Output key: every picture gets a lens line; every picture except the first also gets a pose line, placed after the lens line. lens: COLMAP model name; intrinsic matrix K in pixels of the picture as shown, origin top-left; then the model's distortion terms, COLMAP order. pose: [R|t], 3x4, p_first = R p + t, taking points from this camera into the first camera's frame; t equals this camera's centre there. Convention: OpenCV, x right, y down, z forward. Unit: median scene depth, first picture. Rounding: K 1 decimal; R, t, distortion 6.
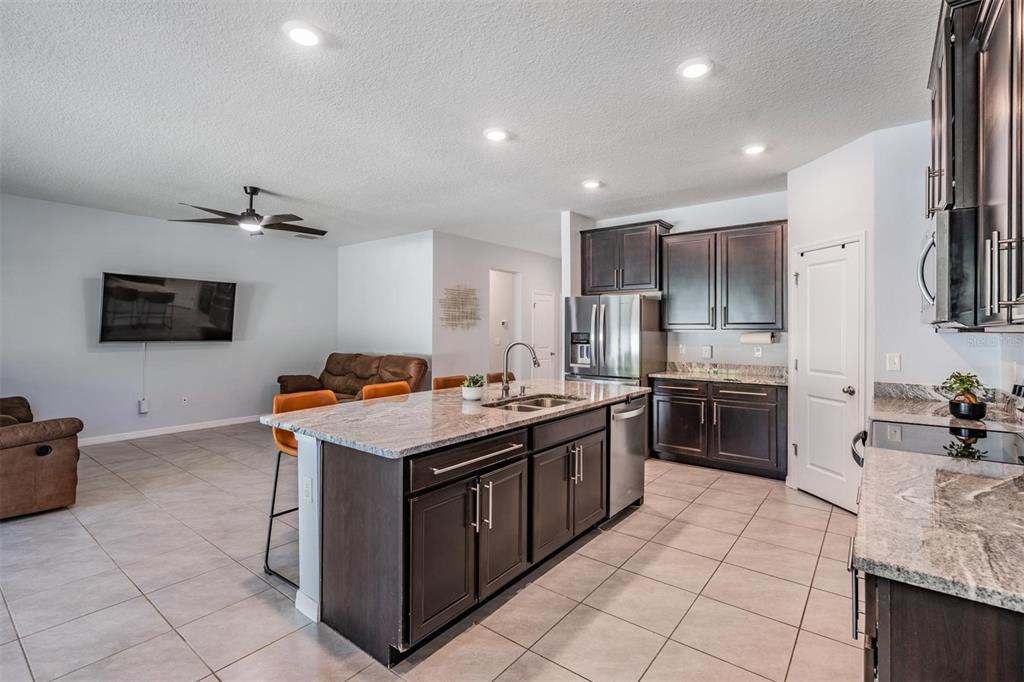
lens RADIAL K [[472.7, 0, 507.1], [0, 472.7, 327.9], [0, 0, 1]] dist [0.001292, 0.000131]
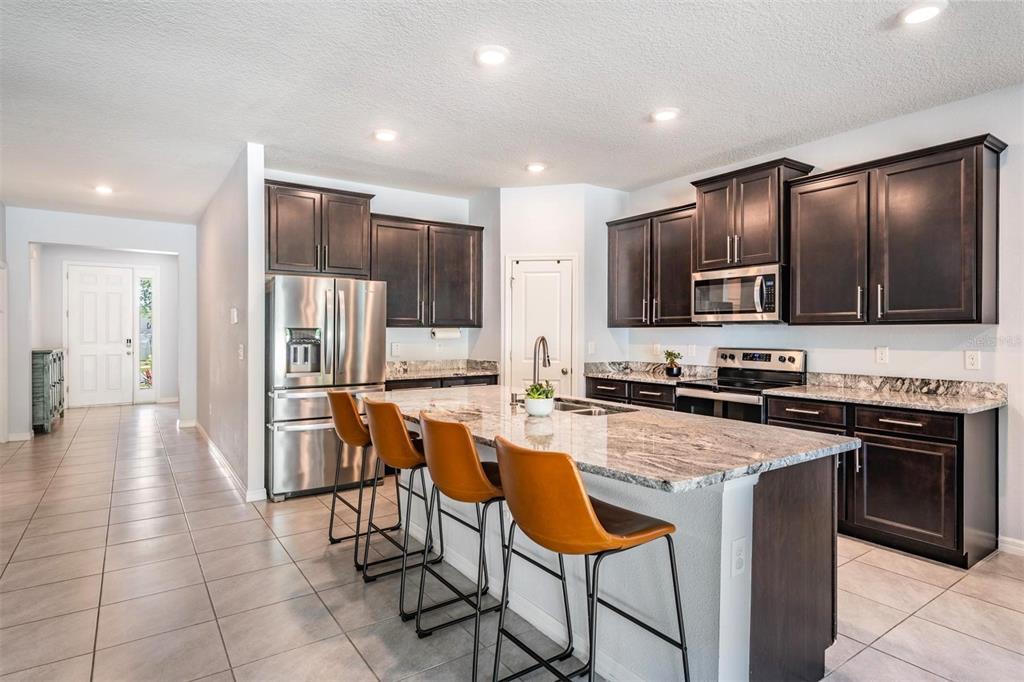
lens RADIAL K [[550.2, 0, 508.5], [0, 550.2, 334.1], [0, 0, 1]] dist [0.001541, -0.000034]
pose [[0.295196, -0.007448, 0.955408, -0.661738], [-0.006164, 0.999934, 0.009700, 0.011198], [-0.955417, -0.008752, 0.295131, 0.572104]]
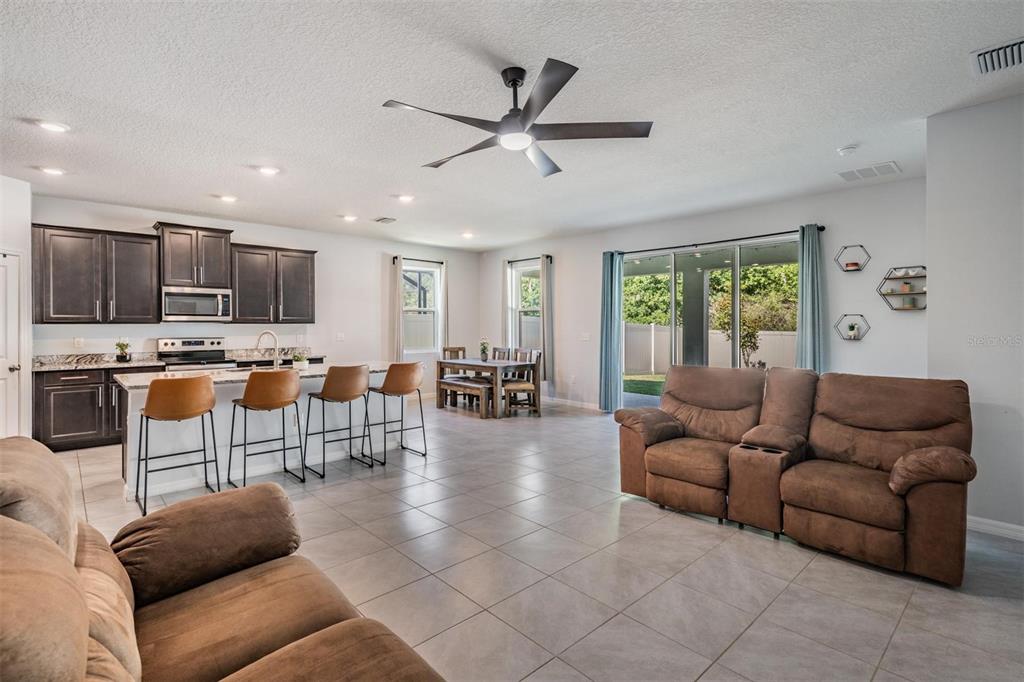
lens RADIAL K [[489.0, 0, 510.2], [0, 489.0, 326.0], [0, 0, 1]] dist [-0.000909, 0.000208]
pose [[-0.987967, -0.003873, 0.154616, -0.696582], [-0.004384, 0.999986, -0.002965, 0.010775], [-0.154602, -0.003607, -0.987970, 1.749763]]
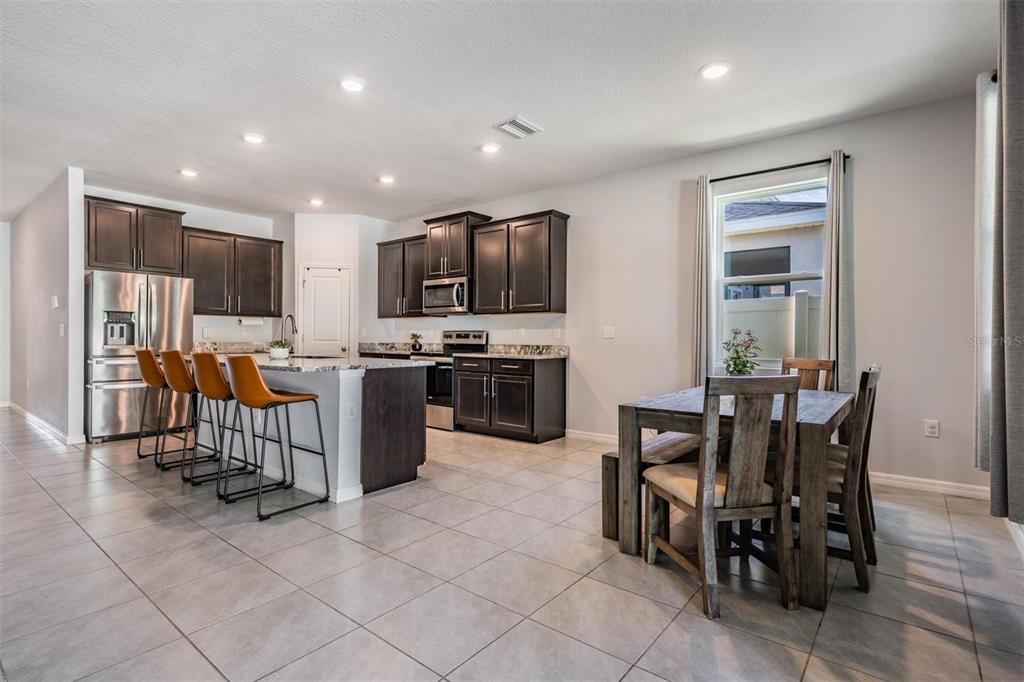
lens RADIAL K [[498.6, 0, 512.0], [0, 498.6, 341.0], [0, 0, 1]] dist [-0.003654, 0.000096]
pose [[0.008262, -0.010941, 0.999906, -1.003533], [-0.012312, 0.999863, 0.011043, 0.059107], [-0.999890, -0.012402, 0.008126, 0.269493]]
